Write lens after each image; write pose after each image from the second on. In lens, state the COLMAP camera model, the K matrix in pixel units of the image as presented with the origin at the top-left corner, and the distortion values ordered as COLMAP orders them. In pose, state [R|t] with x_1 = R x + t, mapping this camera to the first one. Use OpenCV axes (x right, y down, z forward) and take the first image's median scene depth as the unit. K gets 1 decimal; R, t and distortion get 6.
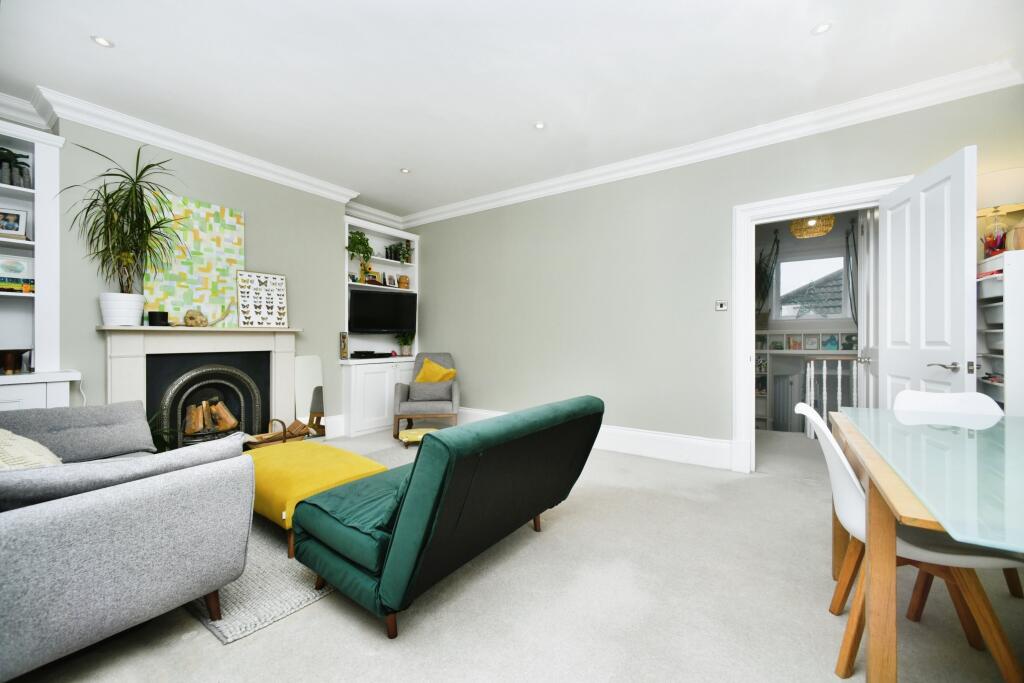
lens RADIAL K [[408.3, 0, 509.2], [0, 408.3, 327.0], [0, 0, 1]] dist [-0.002935, 0.000030]
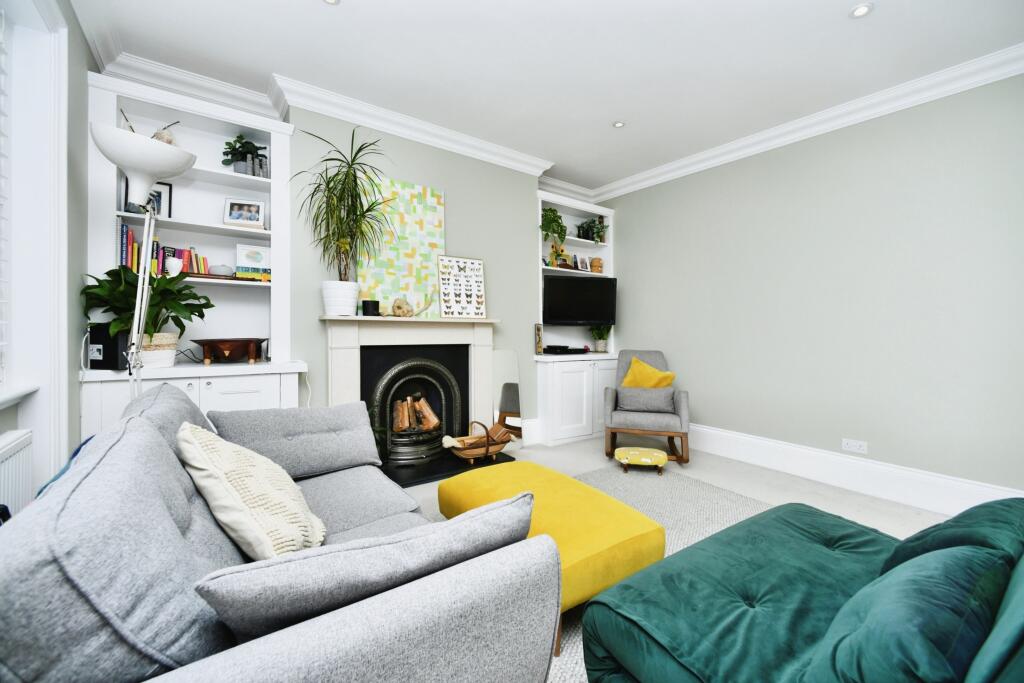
lens RADIAL K [[417.8, 0, 510.9], [0, 417.8, 321.6], [0, 0, 1]] dist [-0.001191, -0.000602]
pose [[0.944135, 0.010521, -0.329391, -0.207141], [-0.006785, 0.999899, 0.012488, -0.003394], [0.329490, -0.009556, 0.944111, 0.171366]]
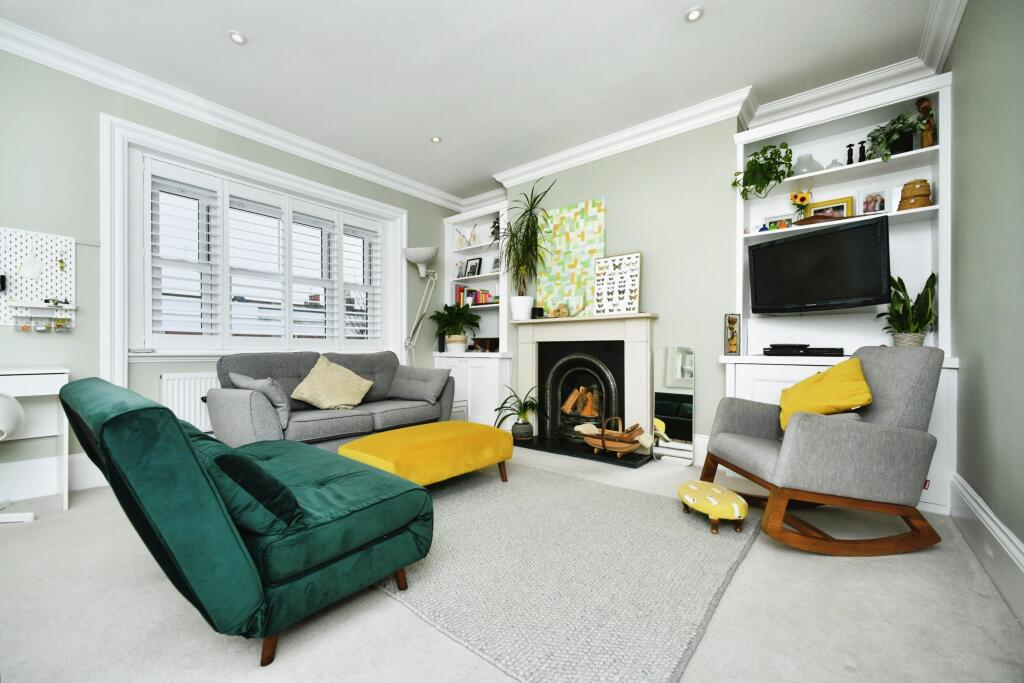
lens RADIAL K [[414.9, 0, 496.2], [0, 414.9, 345.8], [0, 0, 1]] dist [0.000590, -0.000343]
pose [[-0.081820, -0.000147, -0.996647, 0.367747], [0.029139, 0.999572, -0.002540, 0.068604], [0.996221, -0.029249, -0.081781, 0.842490]]
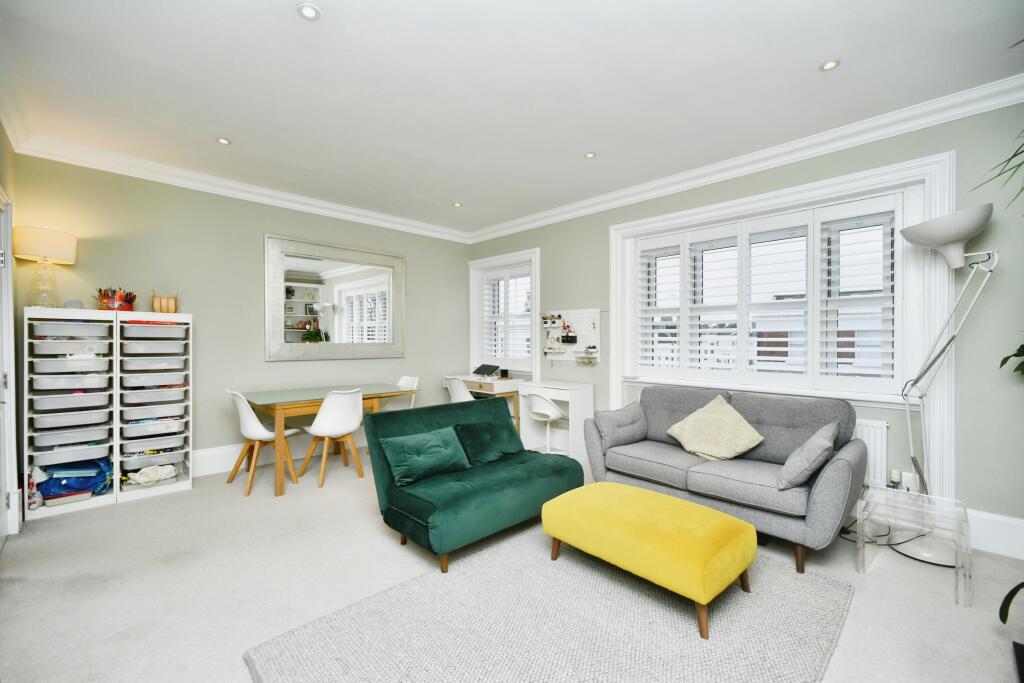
lens RADIAL K [[425.4, 0, 512.7], [0, 425.4, 351.9], [0, 0, 1]] dist [-0.001270, -0.000144]
pose [[-0.982068, -0.003126, 0.188502, -0.270518], [-0.004210, 0.999977, -0.005347, -0.007480], [-0.188481, -0.006045, -0.982058, 1.317985]]
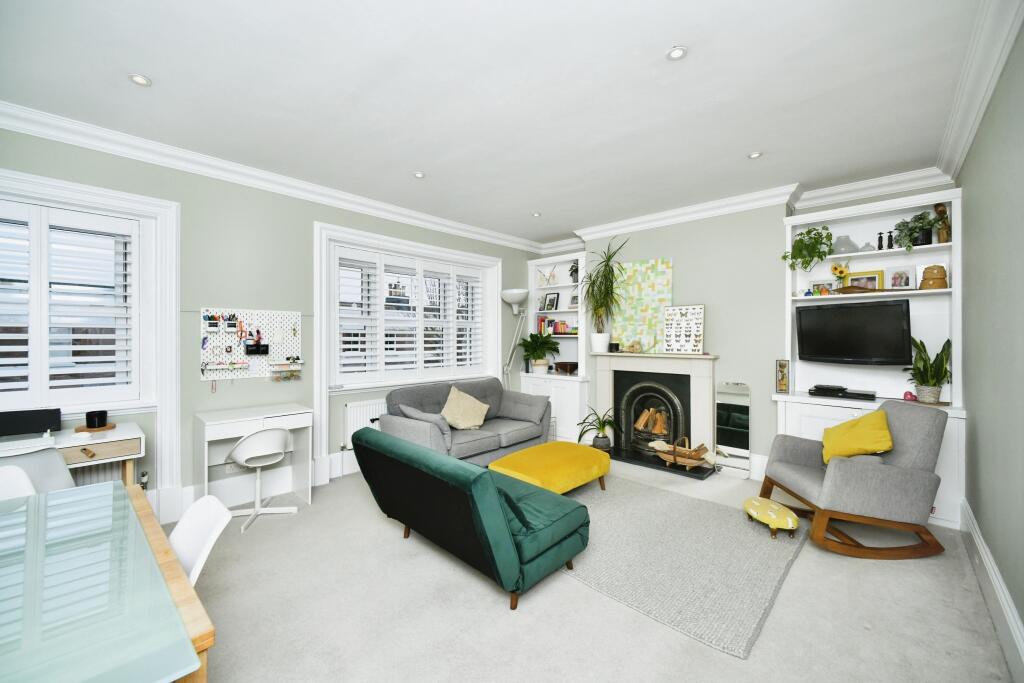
lens RADIAL K [[399.4, 0, 503.4], [0, 399.4, 333.7], [0, 0, 1]] dist [0.001111, -0.000088]
pose [[-0.155175, -0.002048, -0.987885, 0.608025], [0.029503, 0.999542, -0.006706, -0.065249], [0.987446, -0.030187, -0.155044, 0.709893]]
